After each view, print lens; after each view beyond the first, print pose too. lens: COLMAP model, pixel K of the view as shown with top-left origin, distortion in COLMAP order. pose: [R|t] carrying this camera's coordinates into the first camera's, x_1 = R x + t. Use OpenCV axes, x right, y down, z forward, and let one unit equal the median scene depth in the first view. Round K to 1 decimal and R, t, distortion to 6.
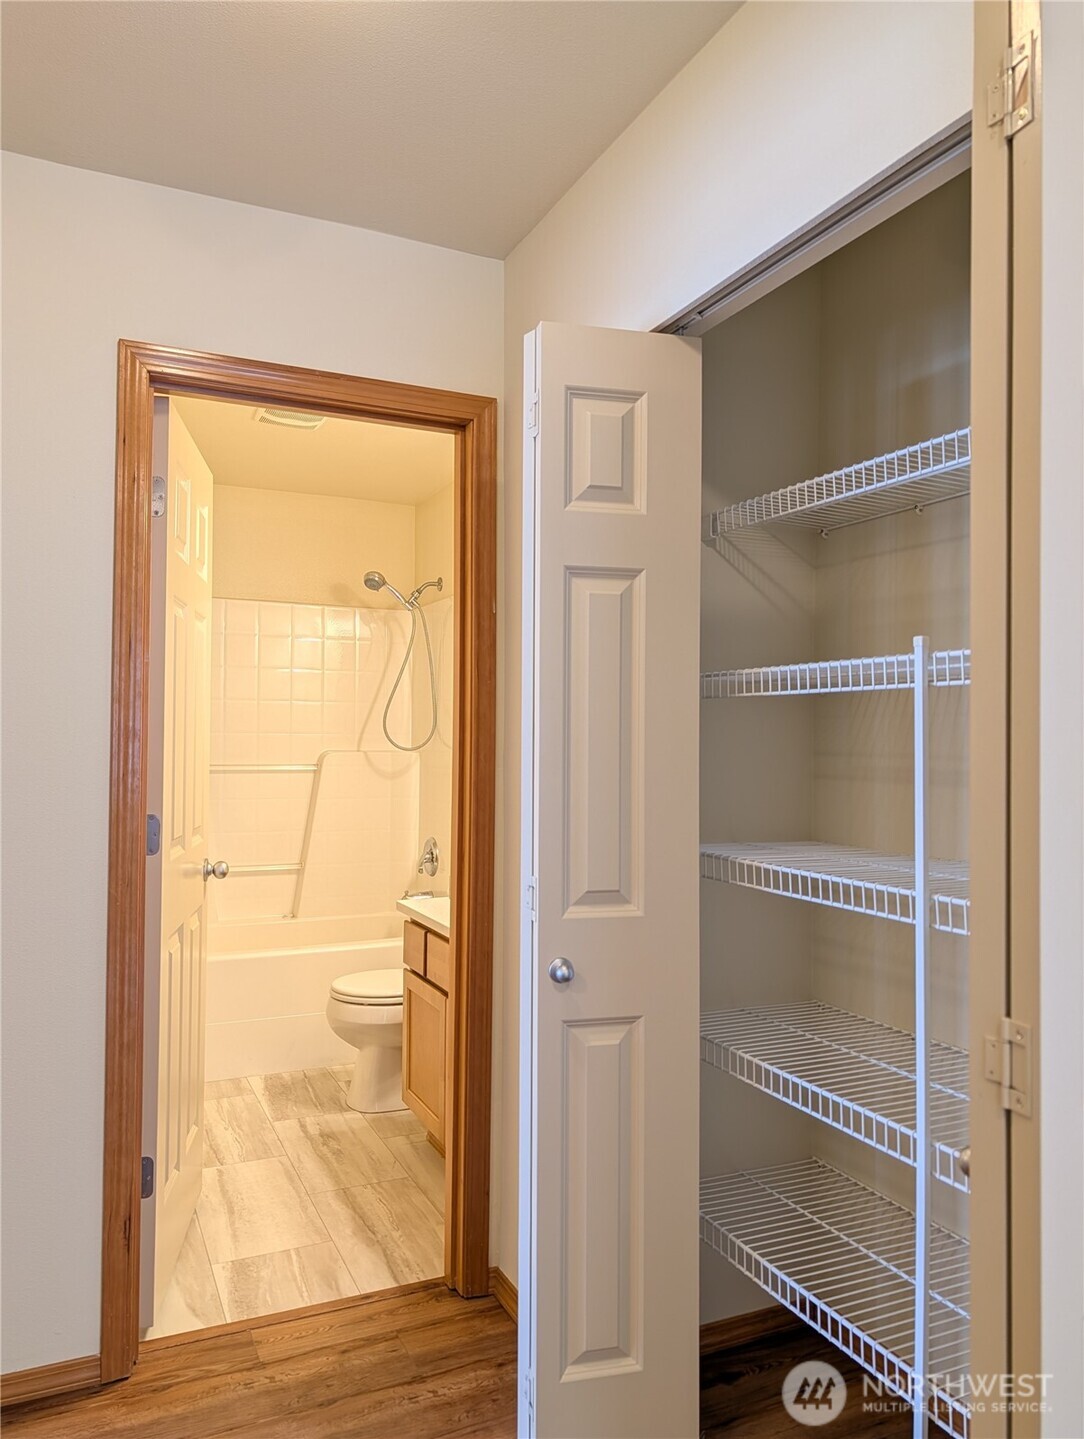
lens RADIAL K [[1041.3, 0, 542.0], [0, 1041.3, 719.5], [0, 0, 1]] dist [0.000499, -0.001896]
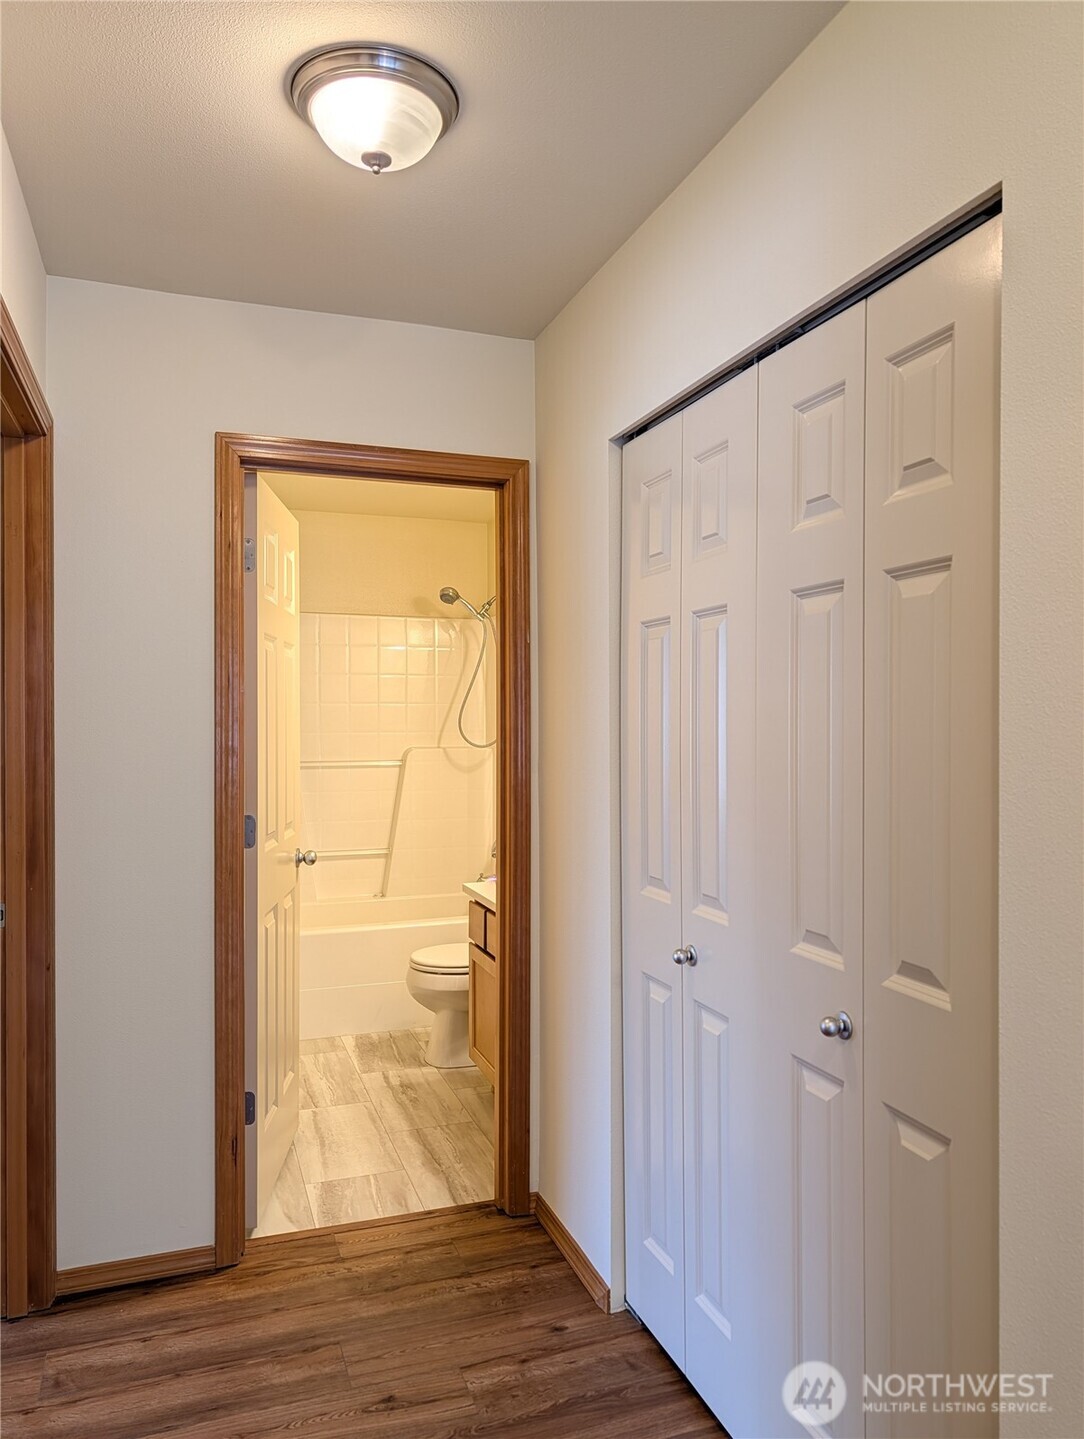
lens RADIAL K [[1016.2, 0, 548.3], [0, 1016.2, 724.2], [0, 0, 1]] dist [-0.002470, -0.002206]
pose [[0.996257, -0.008542, -0.086017, 0.072944], [0.010291, 0.999749, 0.019903, -0.032564], [0.085825, -0.020714, 0.996095, -0.144557]]
